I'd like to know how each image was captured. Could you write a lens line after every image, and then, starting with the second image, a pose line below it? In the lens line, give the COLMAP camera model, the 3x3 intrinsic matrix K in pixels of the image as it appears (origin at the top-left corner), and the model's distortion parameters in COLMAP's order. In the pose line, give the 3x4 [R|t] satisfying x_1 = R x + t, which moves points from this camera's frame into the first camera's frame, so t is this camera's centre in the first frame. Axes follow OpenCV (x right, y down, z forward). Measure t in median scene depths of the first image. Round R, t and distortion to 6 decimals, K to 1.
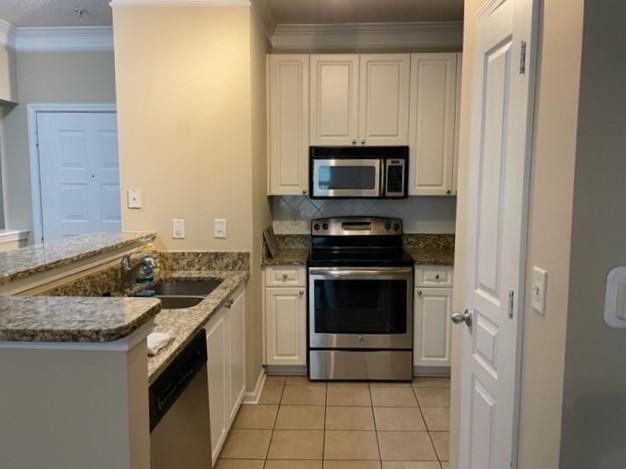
lens RADIAL K [[475.8, 0, 307.9], [0, 475.8, 234.9], [0, 0, 1]] dist [0.089817, -0.001322]
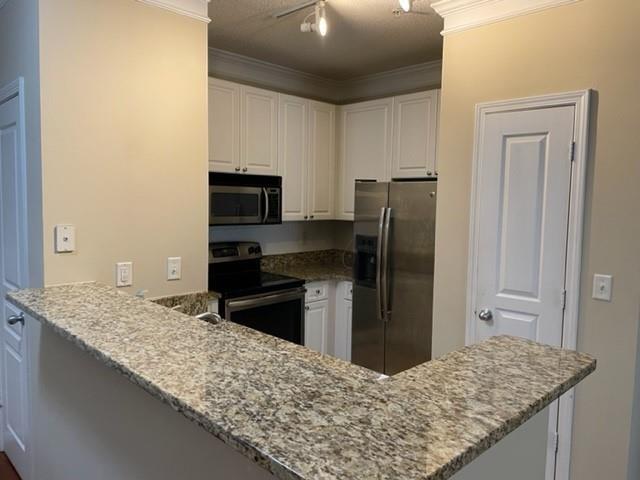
lens RADIAL K [[486.4, 0, 314.4], [0, 486.4, 239.4], [0, 0, 1]] dist [0.089817, -0.001322]
pose [[0.672645, -0.052696, 0.738087, -0.595738], [0.059585, 0.998079, 0.016956, -0.058662], [-0.737562, 0.032574, 0.674493, 0.208167]]
